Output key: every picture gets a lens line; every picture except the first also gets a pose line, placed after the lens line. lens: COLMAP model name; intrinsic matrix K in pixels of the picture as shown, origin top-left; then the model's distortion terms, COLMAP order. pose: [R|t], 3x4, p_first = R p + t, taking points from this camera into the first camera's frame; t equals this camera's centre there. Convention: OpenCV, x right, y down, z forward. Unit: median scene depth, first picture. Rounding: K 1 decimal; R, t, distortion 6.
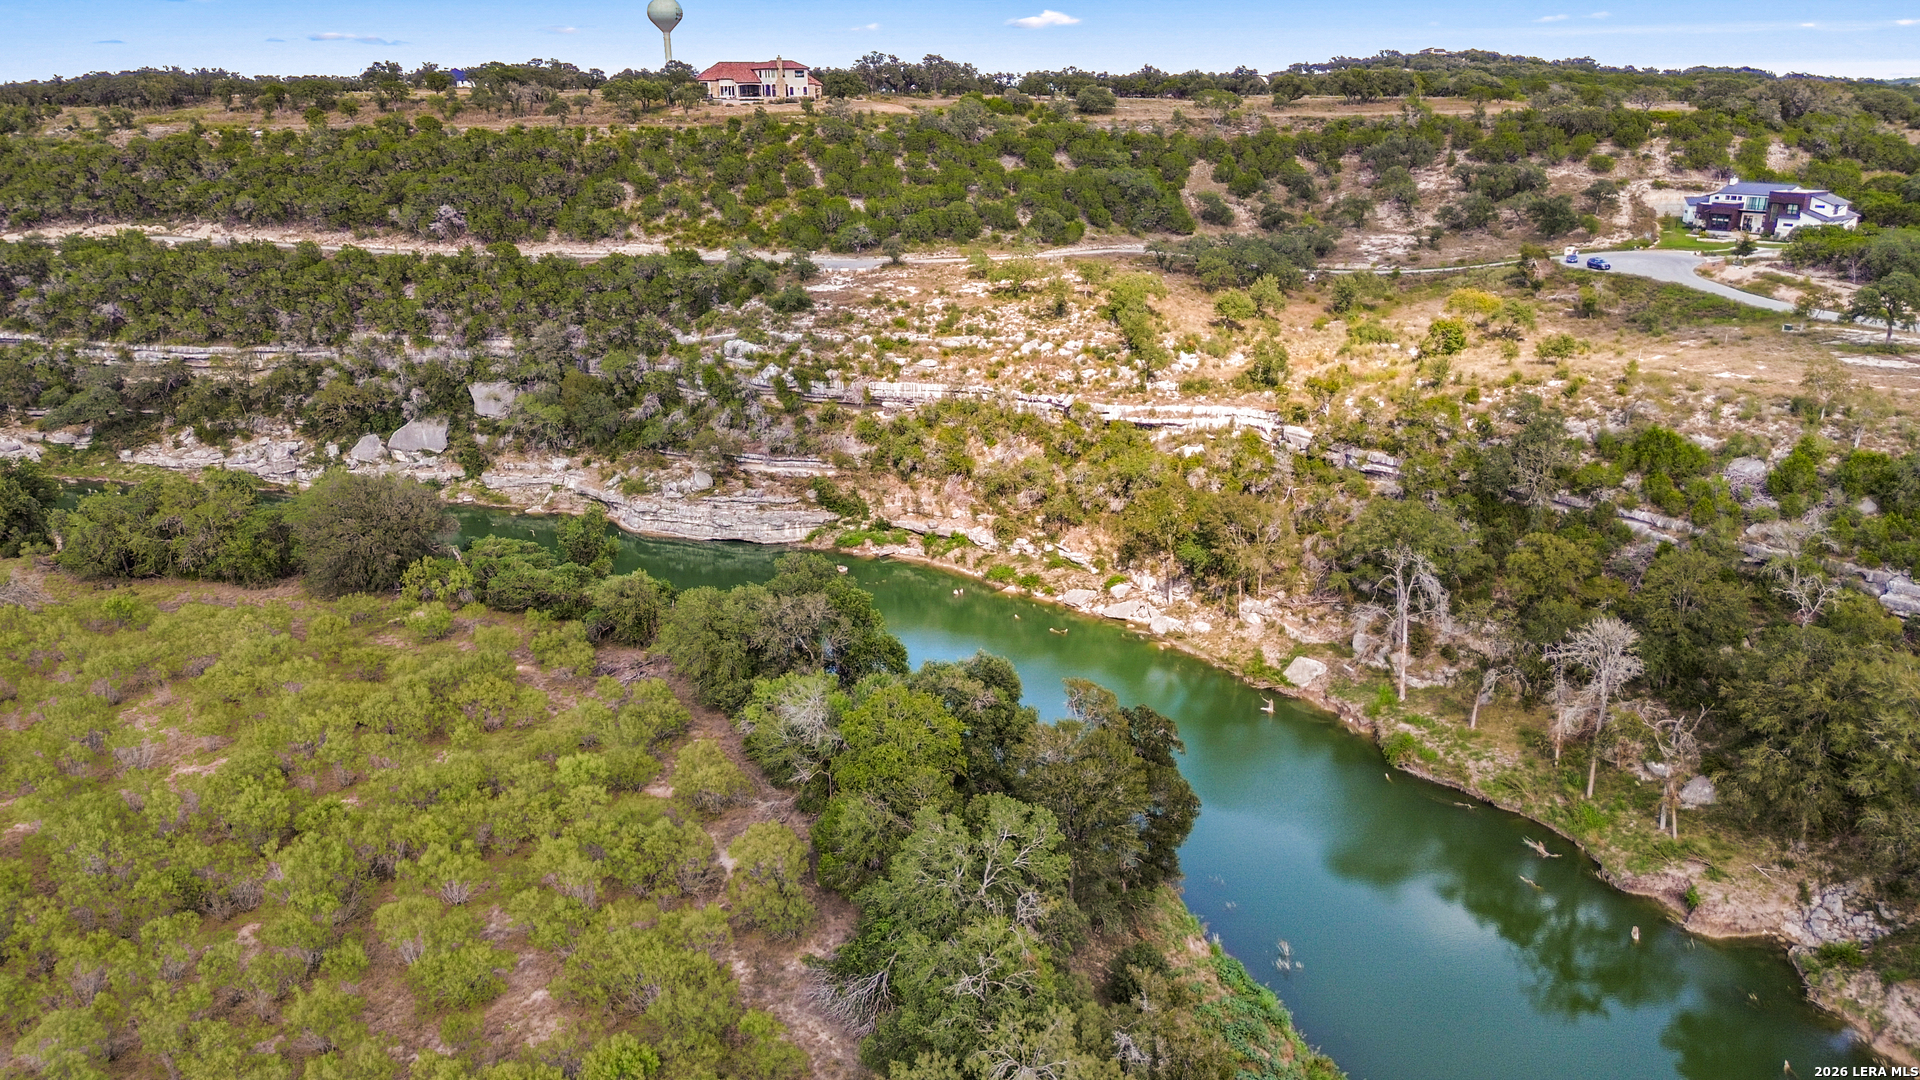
lens RADIAL K [[1345.8, 0, 966.2], [0, 1345.8, 542.6], [0, 0, 1]] dist [0.088035, -0.095428]
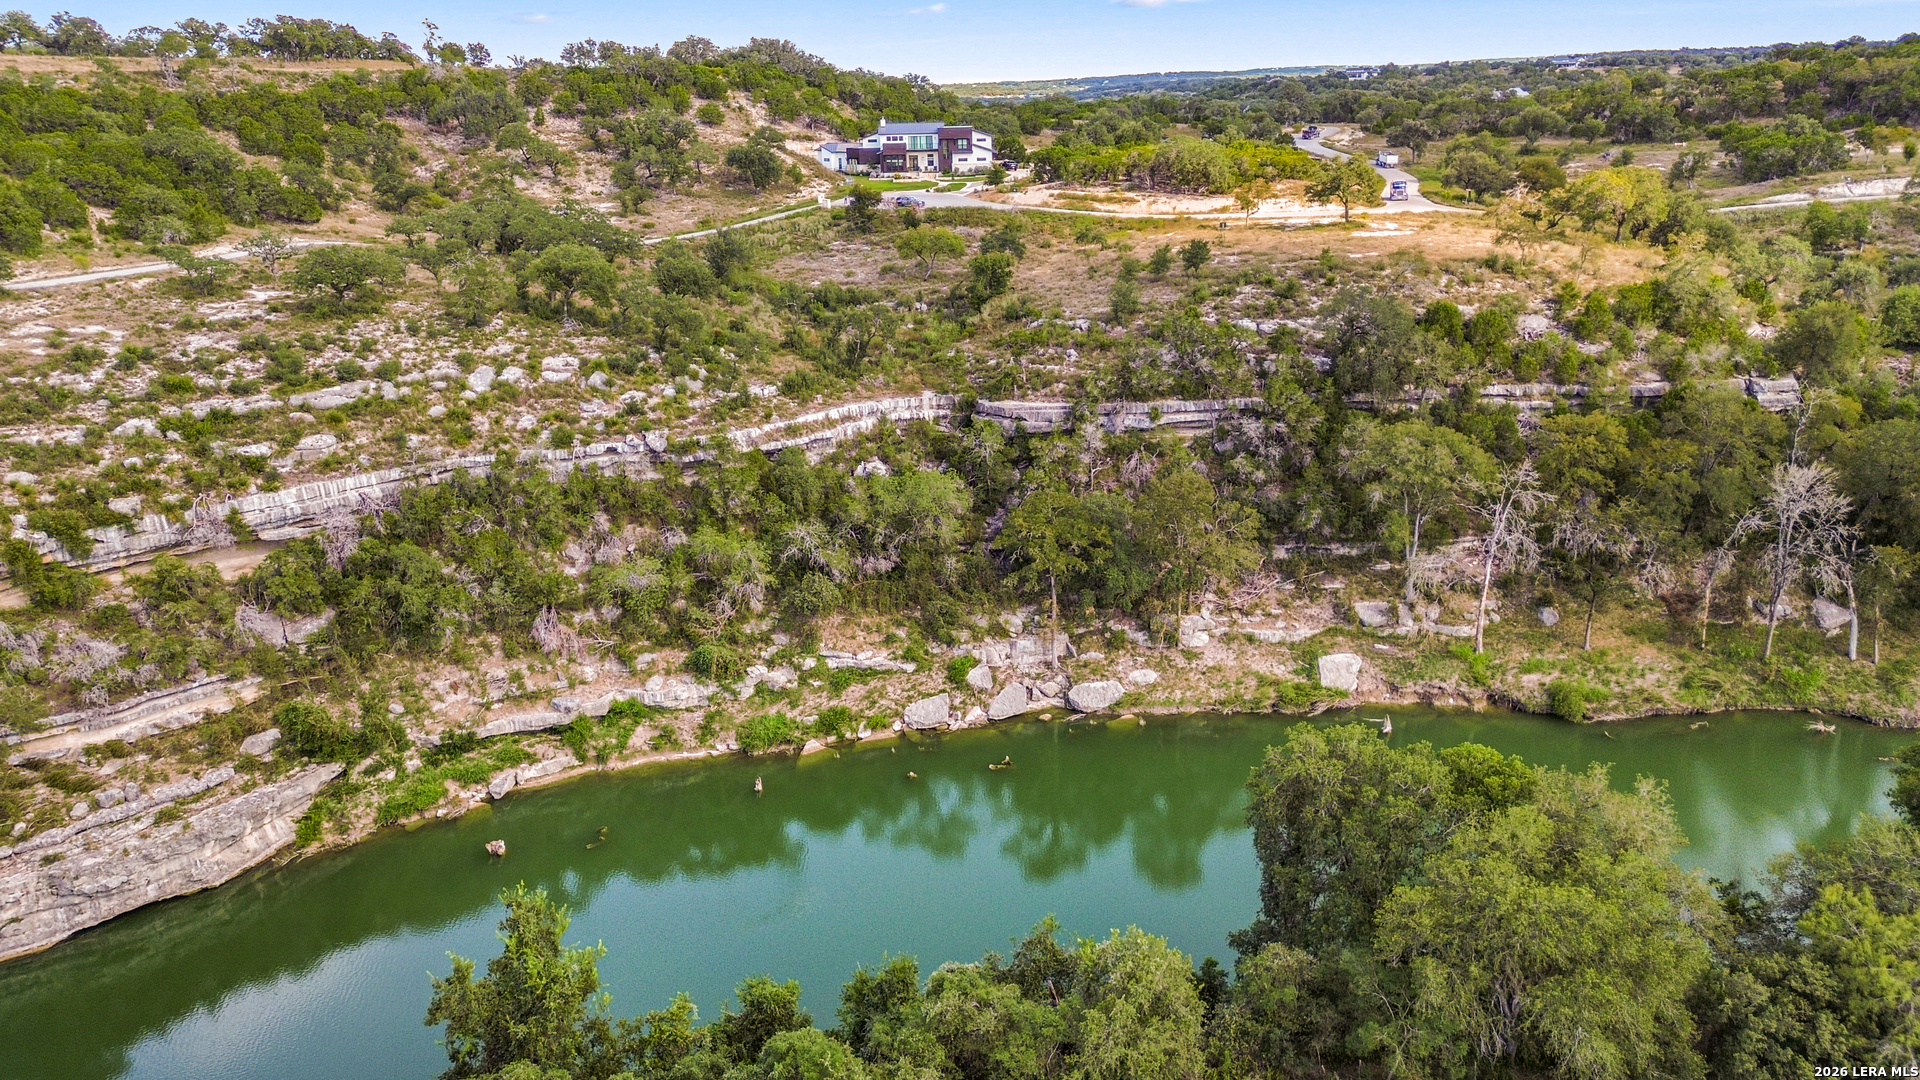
lens RADIAL K [[1395.8, 0, 966.0], [0, 1395.8, 538.1], [0, 0, 1]] dist [0.089235, -0.095525]
pose [[0.558566, -0.253745, 0.789694, -0.337266], [0.280480, 0.953756, 0.108073, -0.086449], [-0.780599, 0.161128, 0.603906, 0.473556]]
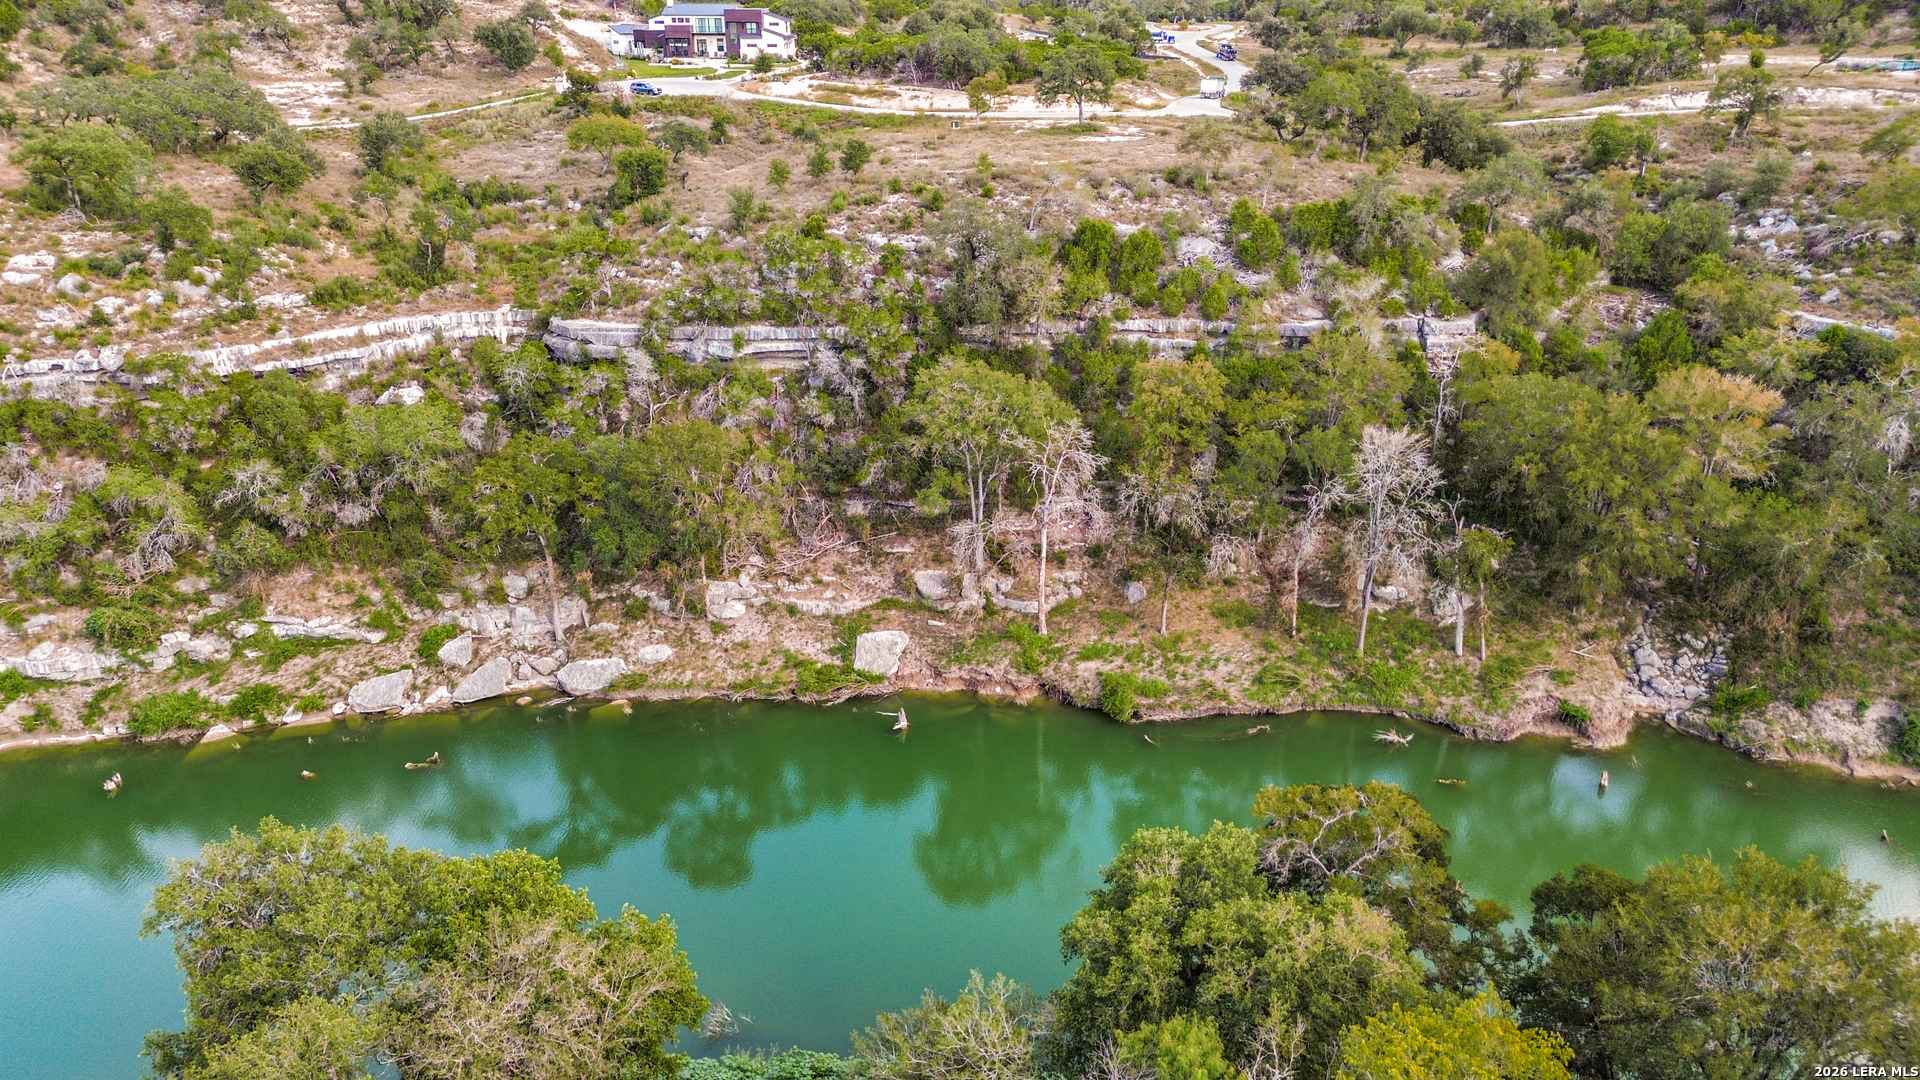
lens RADIAL K [[1359.4, 0, 965.6], [0, 1359.4, 539.4], [0, 0, 1]] dist [0.087735, -0.091021]
pose [[0.571127, -0.297186, 0.765176, -0.154829], [0.257396, 0.949986, 0.176844, -0.045454], [-0.779462, 0.095952, 0.619057, 0.387333]]
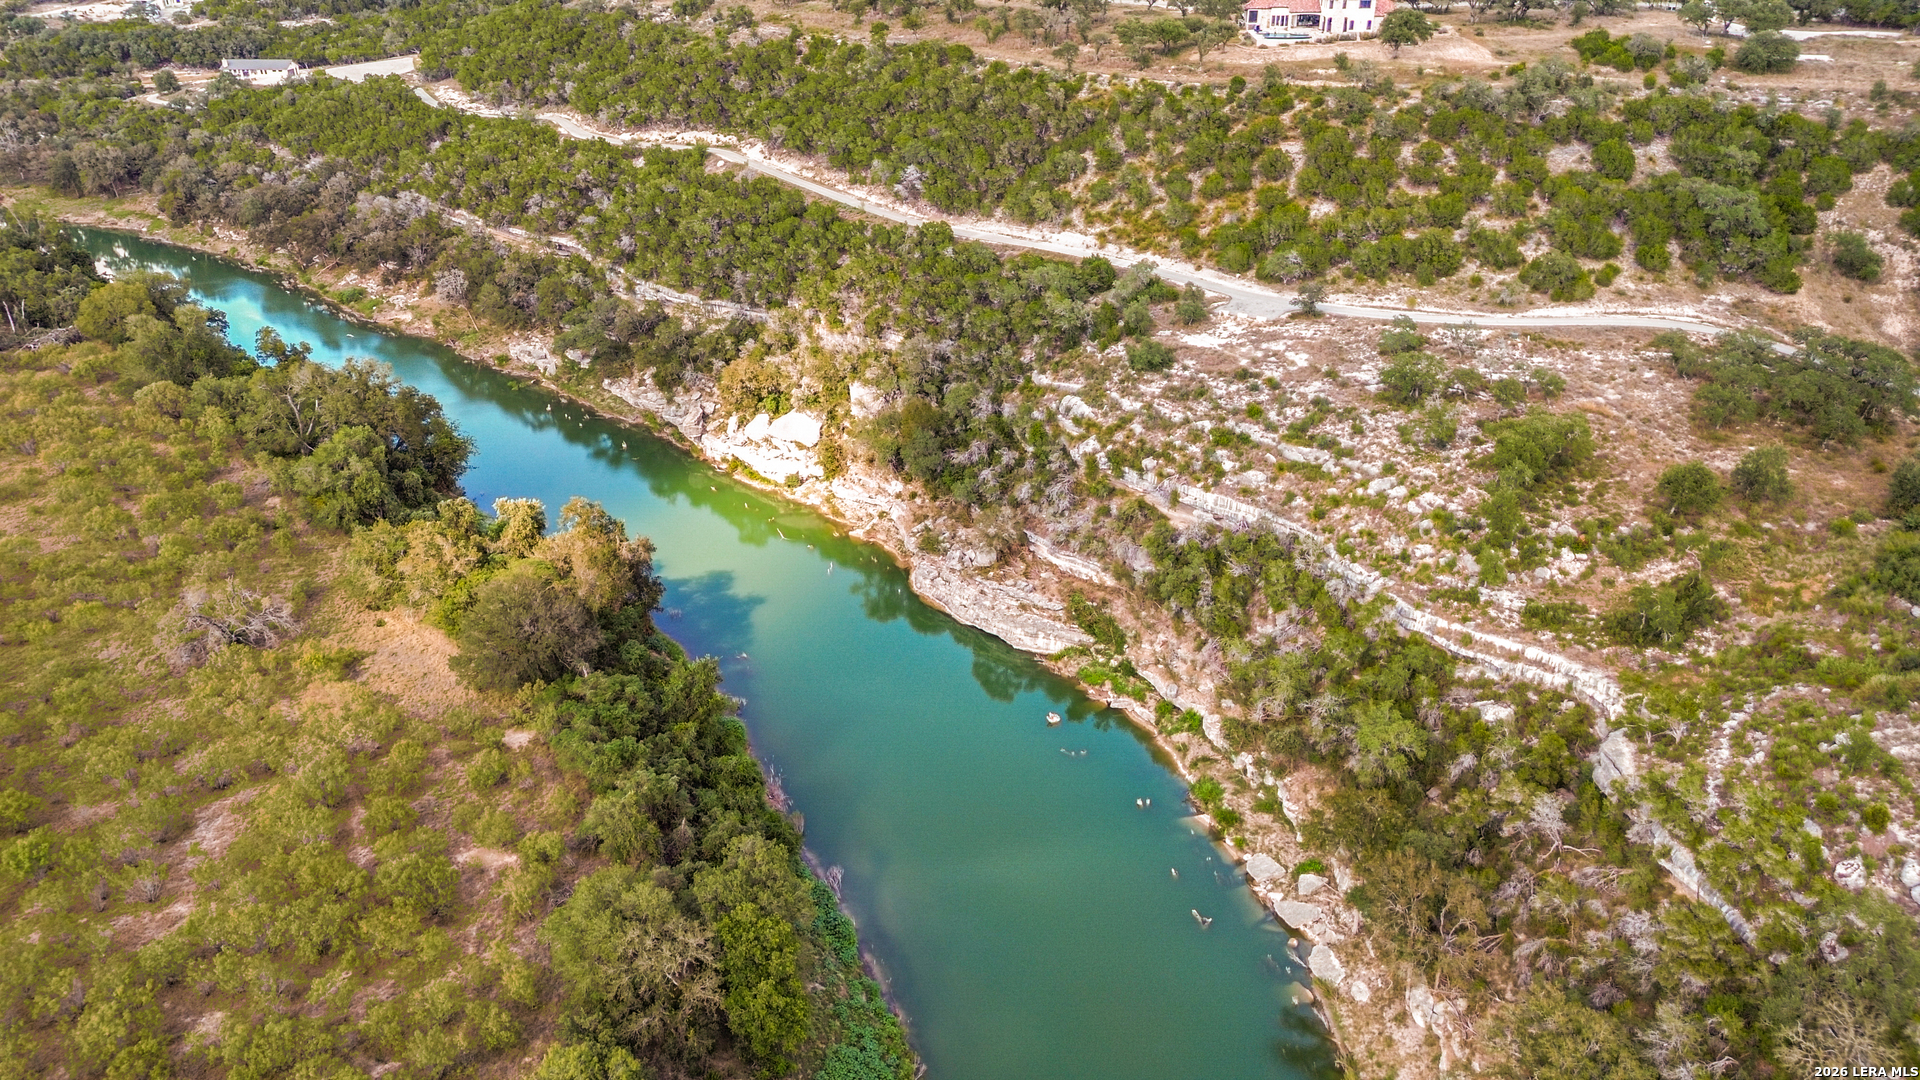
lens RADIAL K [[1344.1, 0, 972.3], [0, 1344.1, 538.0], [0, 0, 1]] dist [0.175636, -0.442966]
pose [[0.855476, 0.232247, -0.462842, 0.217579], [-0.165008, 0.969454, 0.181470, -0.219849], [0.490850, -0.078870, 0.867667, 0.191900]]
